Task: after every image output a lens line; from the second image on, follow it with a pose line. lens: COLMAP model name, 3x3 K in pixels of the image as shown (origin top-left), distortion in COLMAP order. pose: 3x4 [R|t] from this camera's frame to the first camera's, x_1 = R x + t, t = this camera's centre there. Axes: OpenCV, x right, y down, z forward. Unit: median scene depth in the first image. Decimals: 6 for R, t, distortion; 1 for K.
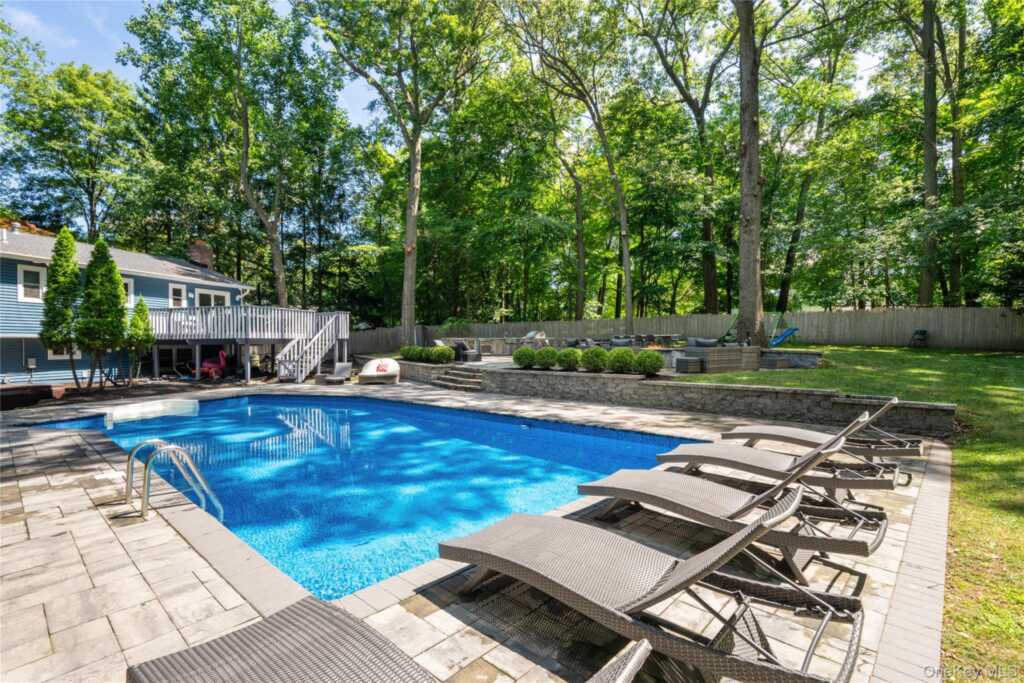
lens RADIAL K [[494.0, 0, 511.0], [0, 494.0, 343.4], [0, 0, 1]] dist [-0.000596, -0.000084]
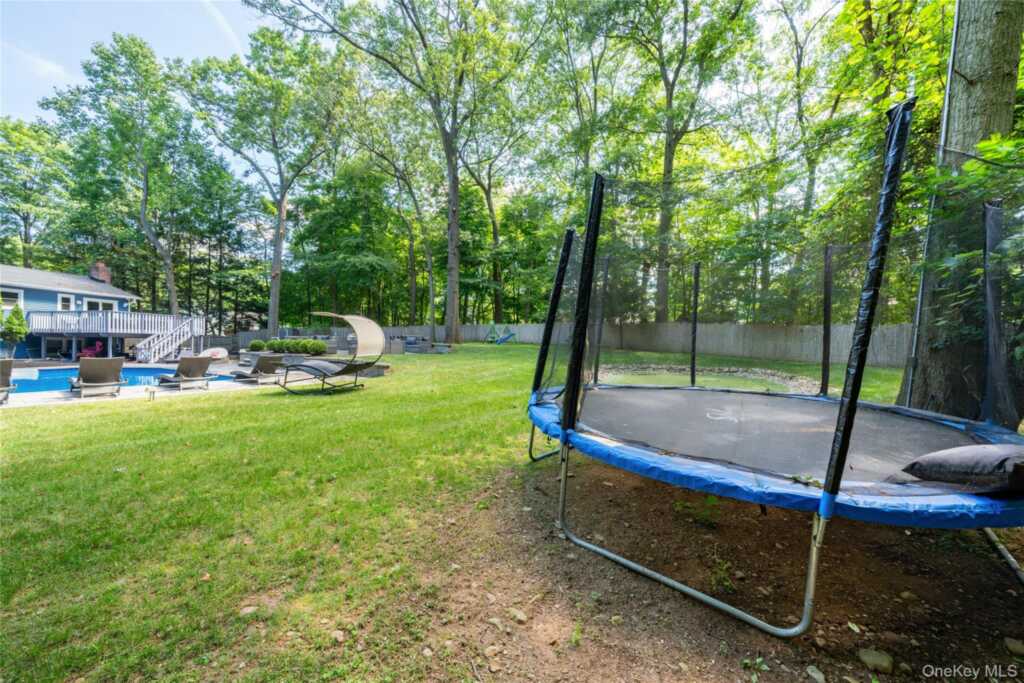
lens RADIAL K [[383.6, 0, 515.6], [0, 383.6, 342.1], [0, 0, 1]] dist [-0.002736, 0.000081]
pose [[0.988209, 0.013052, 0.152553, 0.375831], [-0.011434, 0.999869, -0.011476, 0.013090], [-0.152683, 0.009597, 0.988229, -0.241727]]
